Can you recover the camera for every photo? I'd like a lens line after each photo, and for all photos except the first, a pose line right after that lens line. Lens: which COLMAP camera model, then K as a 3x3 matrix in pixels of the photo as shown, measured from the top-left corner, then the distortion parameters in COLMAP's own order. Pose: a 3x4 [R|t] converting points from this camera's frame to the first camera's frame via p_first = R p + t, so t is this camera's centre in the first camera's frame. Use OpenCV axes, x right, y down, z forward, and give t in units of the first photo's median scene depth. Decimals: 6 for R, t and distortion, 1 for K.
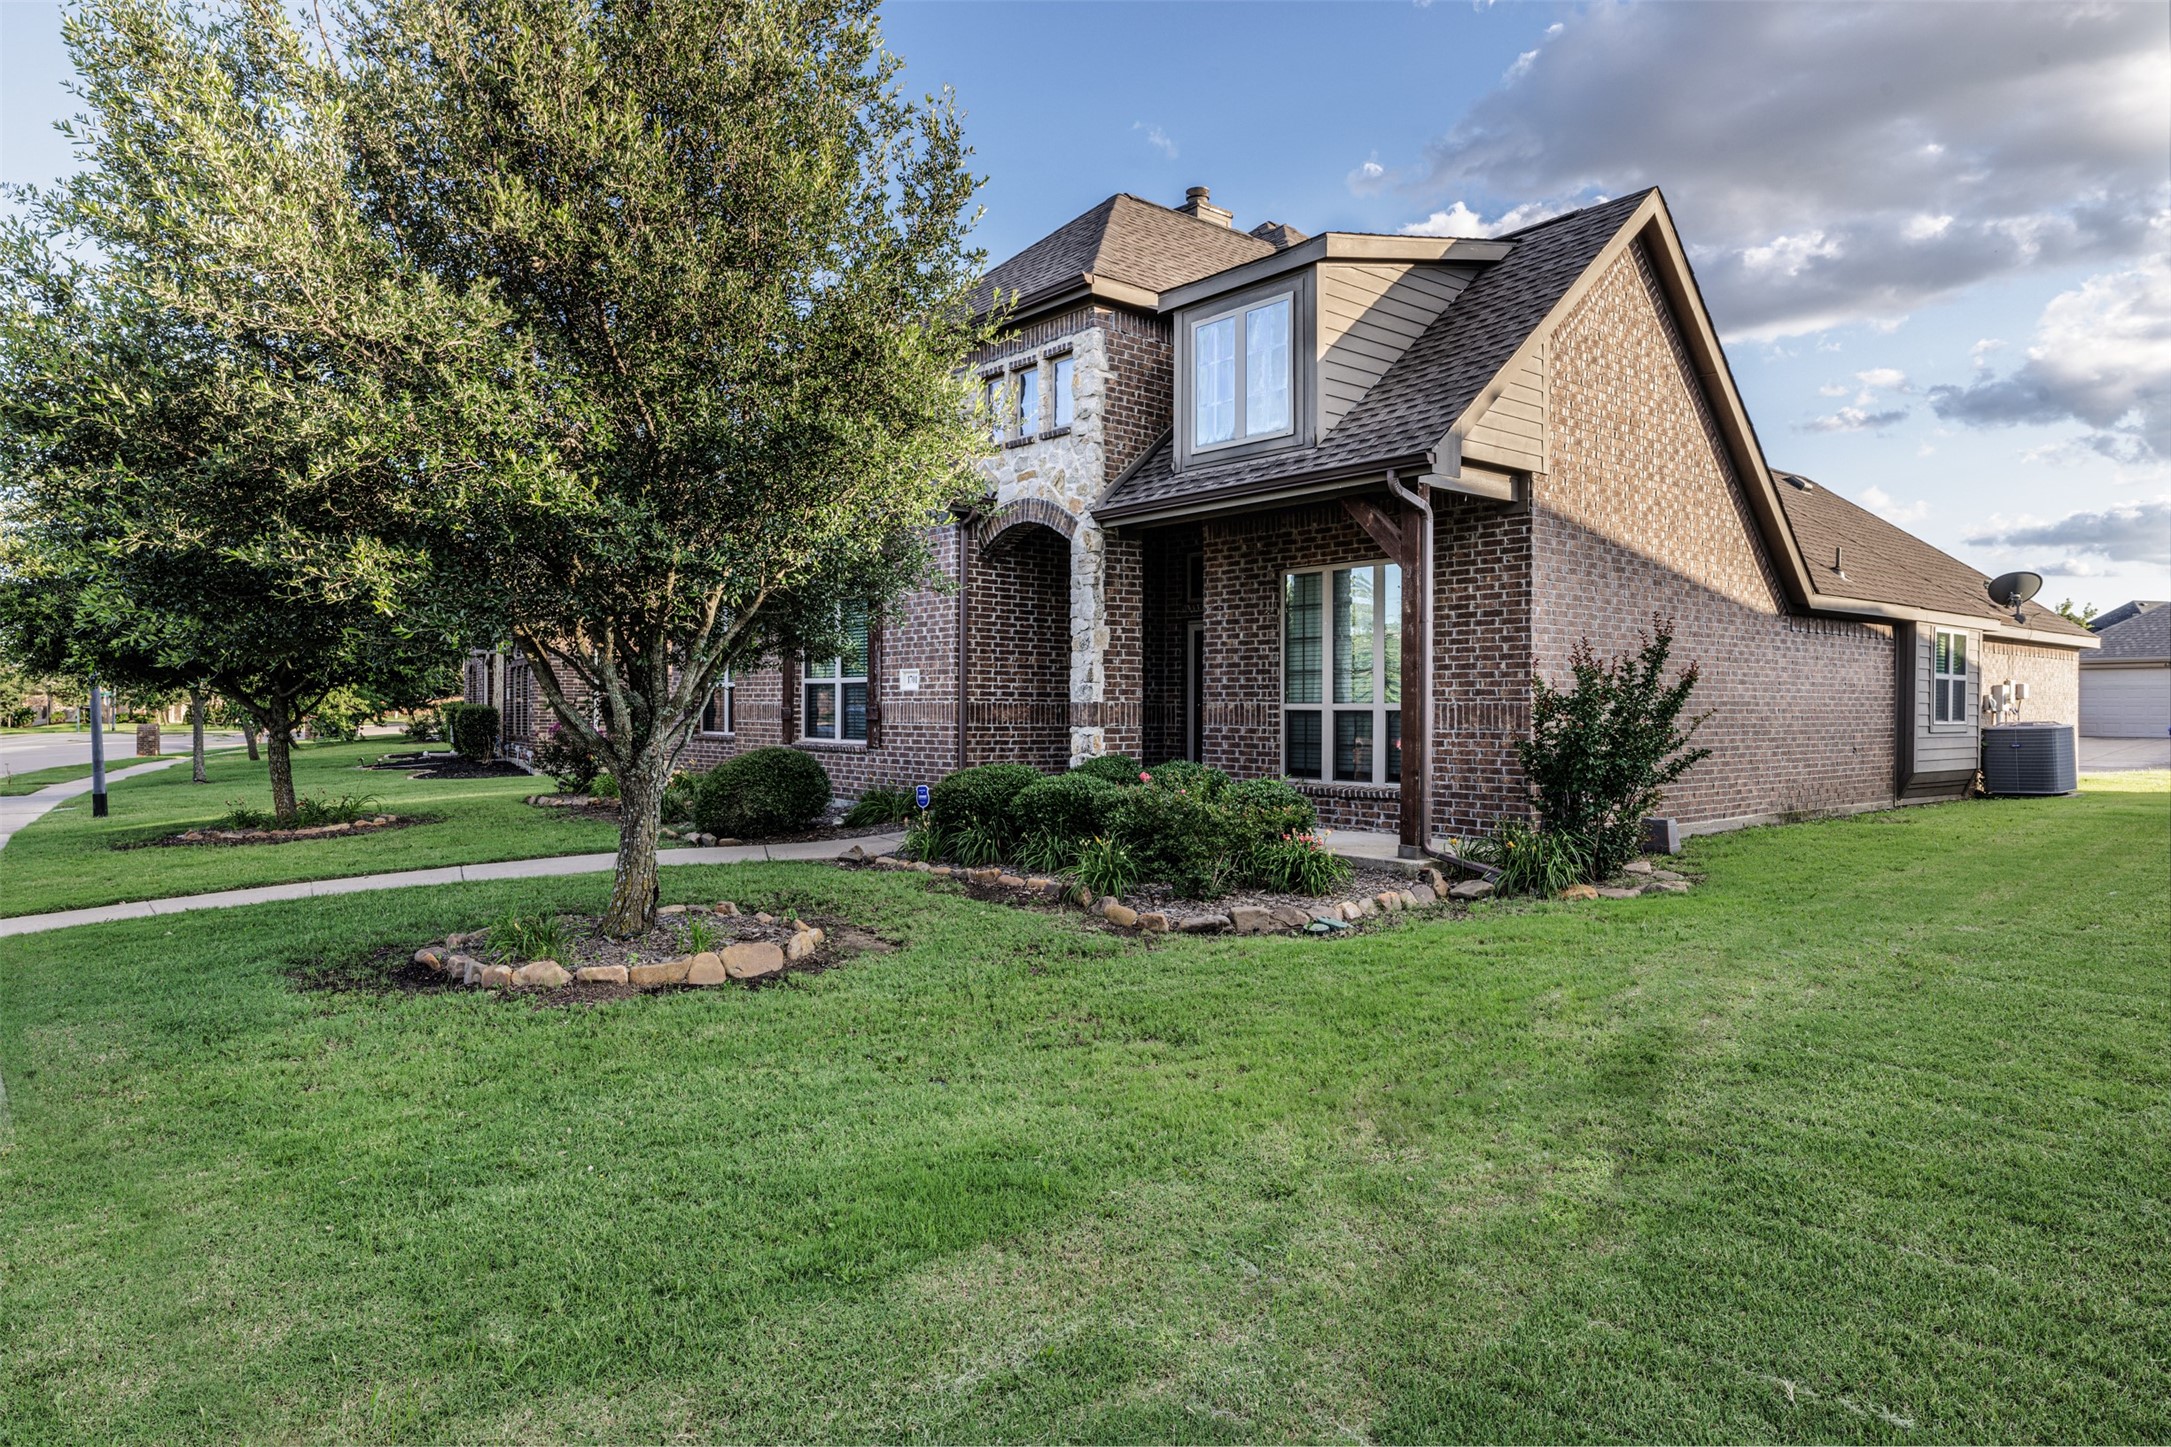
lens RADIAL K [[1278.2, 0, 1085.5], [0, 1278.2, 723.5], [0, 0, 1]] dist [-0.000831, -0.000021]
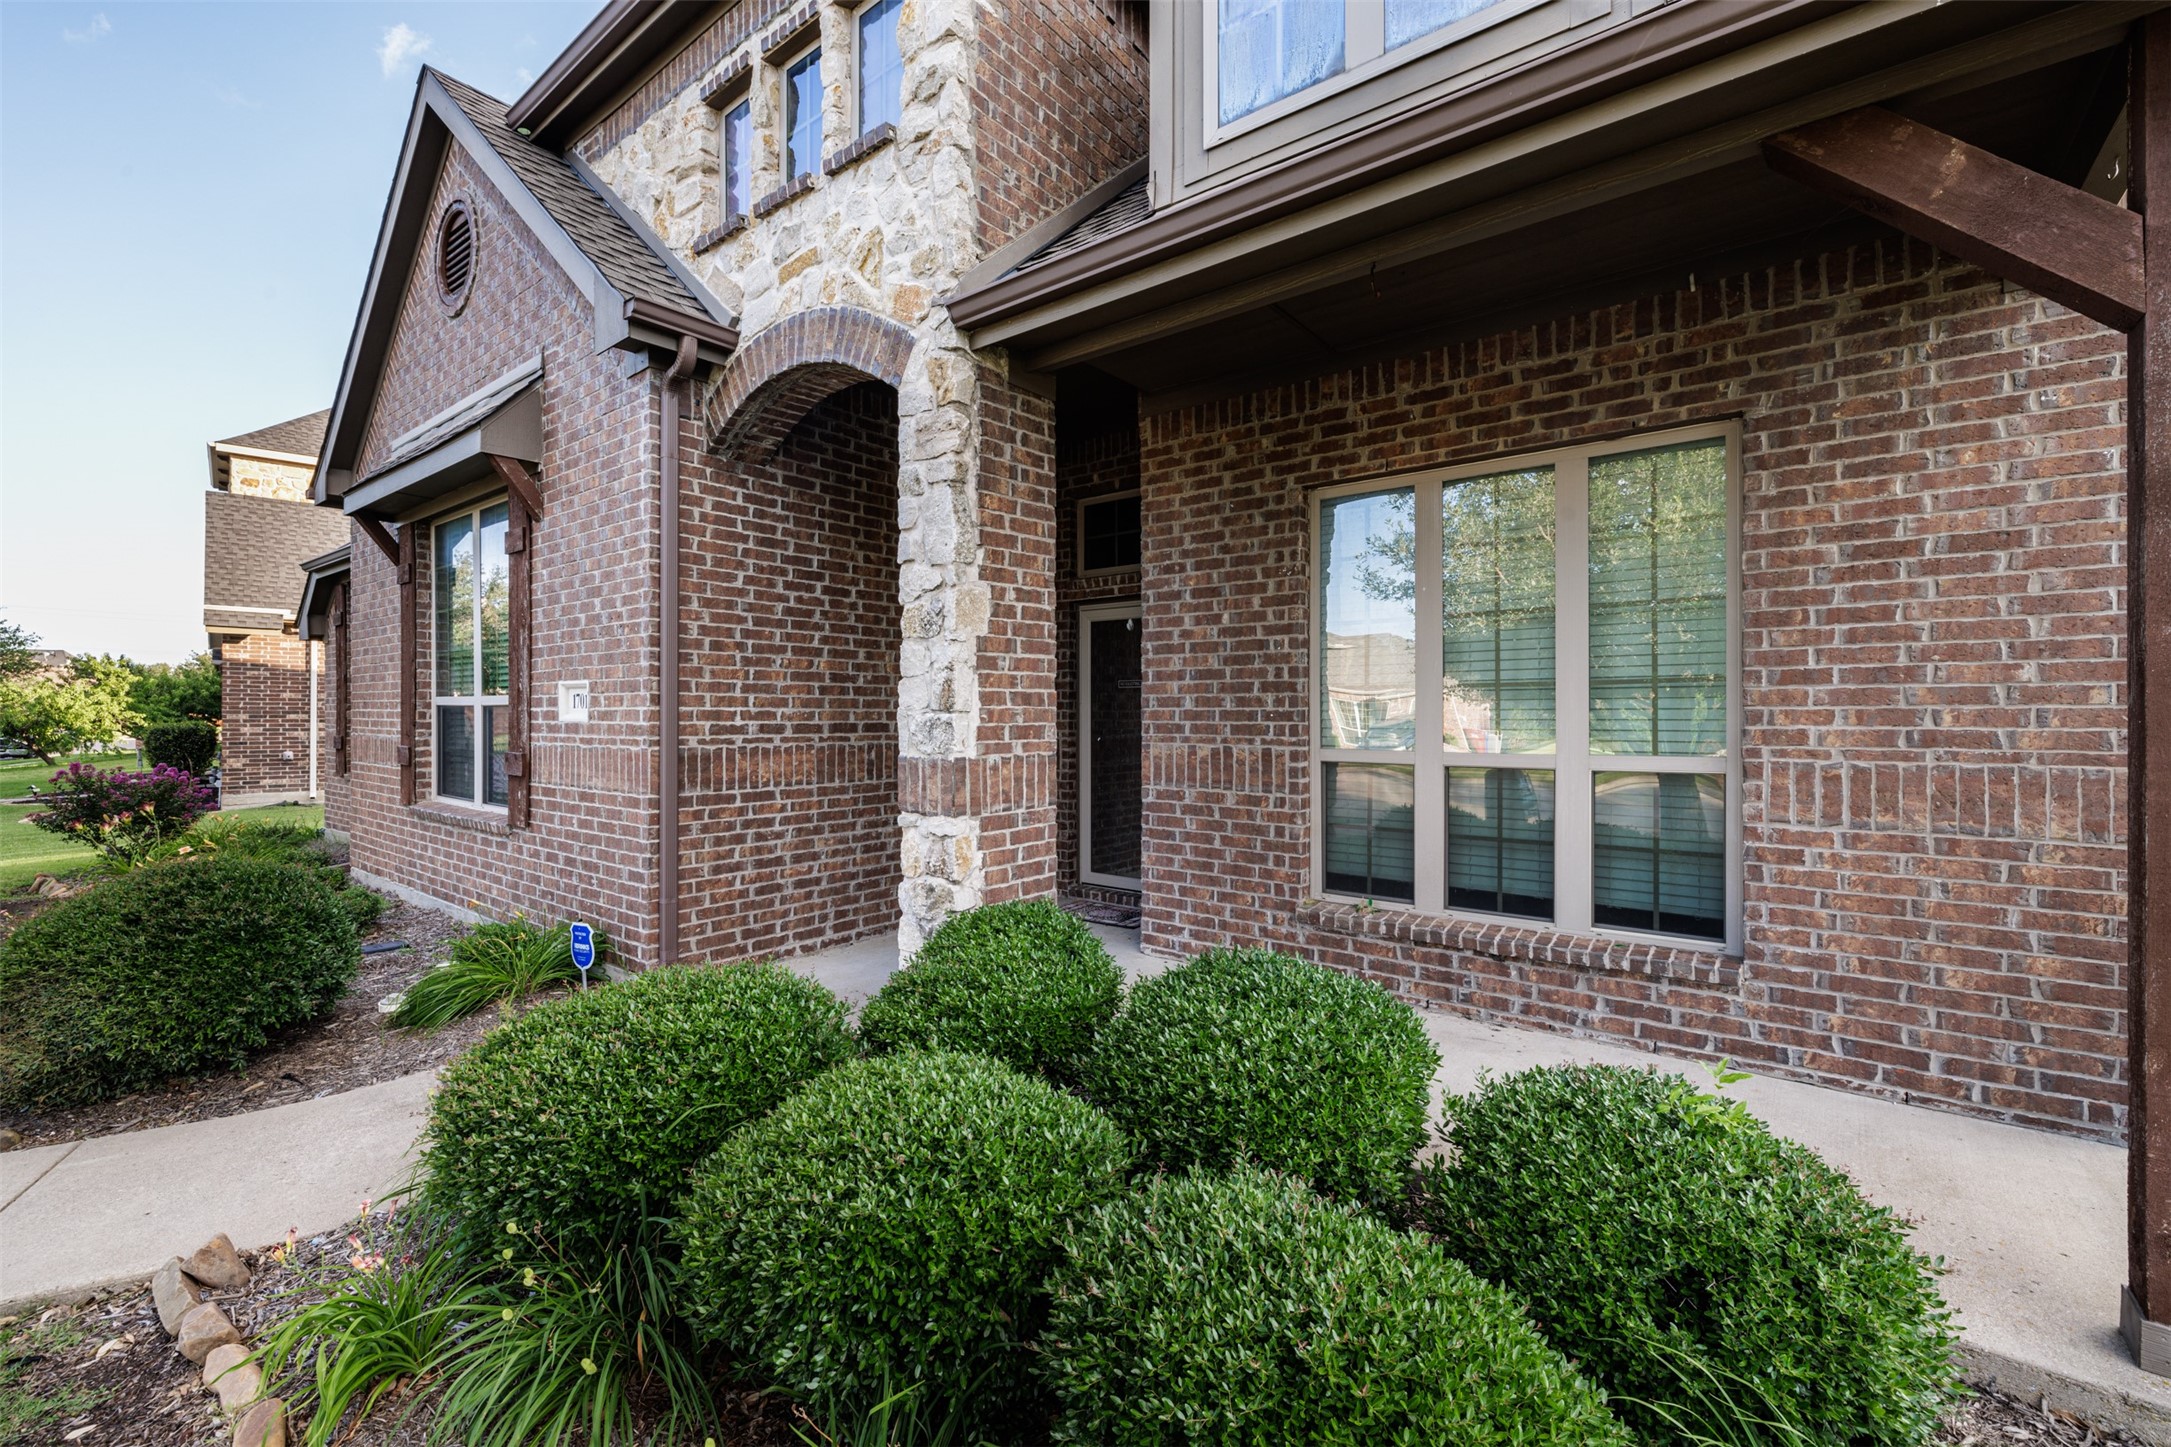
lens RADIAL K [[899.4, 0, 1072.7], [0, 899.4, 712.5], [0, 0, 1]] dist [0.001774, -0.000014]
pose [[0.980318, -0.005044, 0.197359, -0.014049], [0.007034, 0.999931, -0.009383, -0.028397], [-0.197298, 0.010587, 0.980286, 0.686483]]
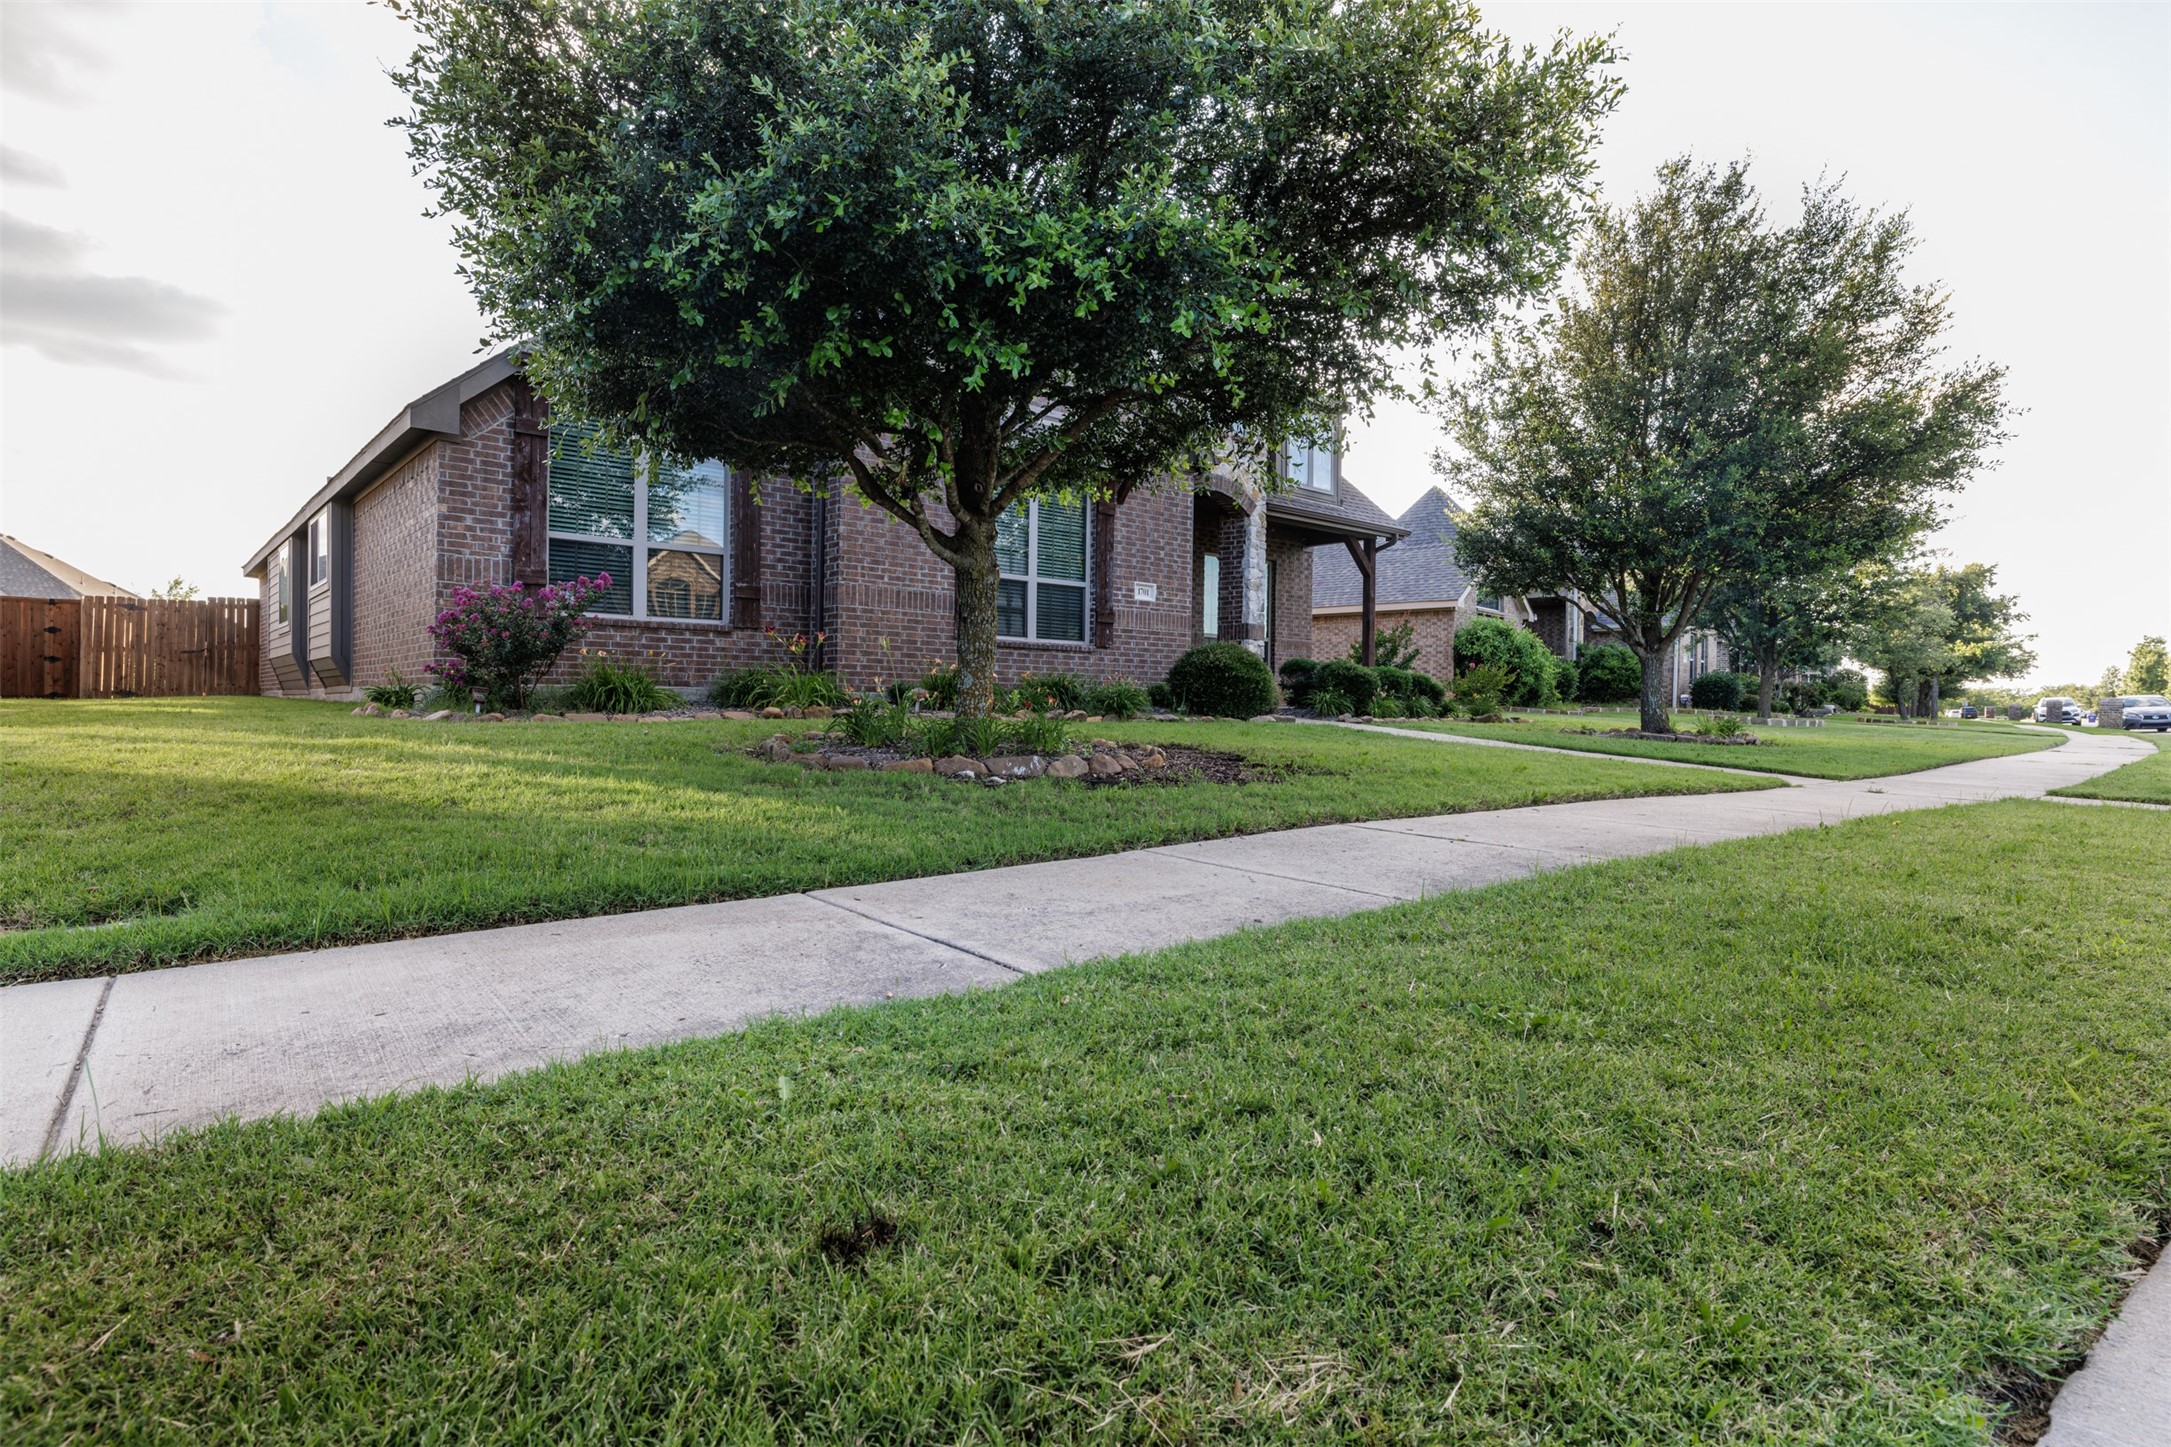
lens RADIAL K [[1114.0, 0, 1085.5], [0, 1114.0, 723.5], [0, 0, 1]] dist [-0.000926, -0.000052]
pose [[-0.000927, -0.019848, 0.999803, -1.325789], [-0.007101, 0.999778, 0.019841, 0.076447], [-0.999974, -0.007081, -0.001067, 1.195200]]
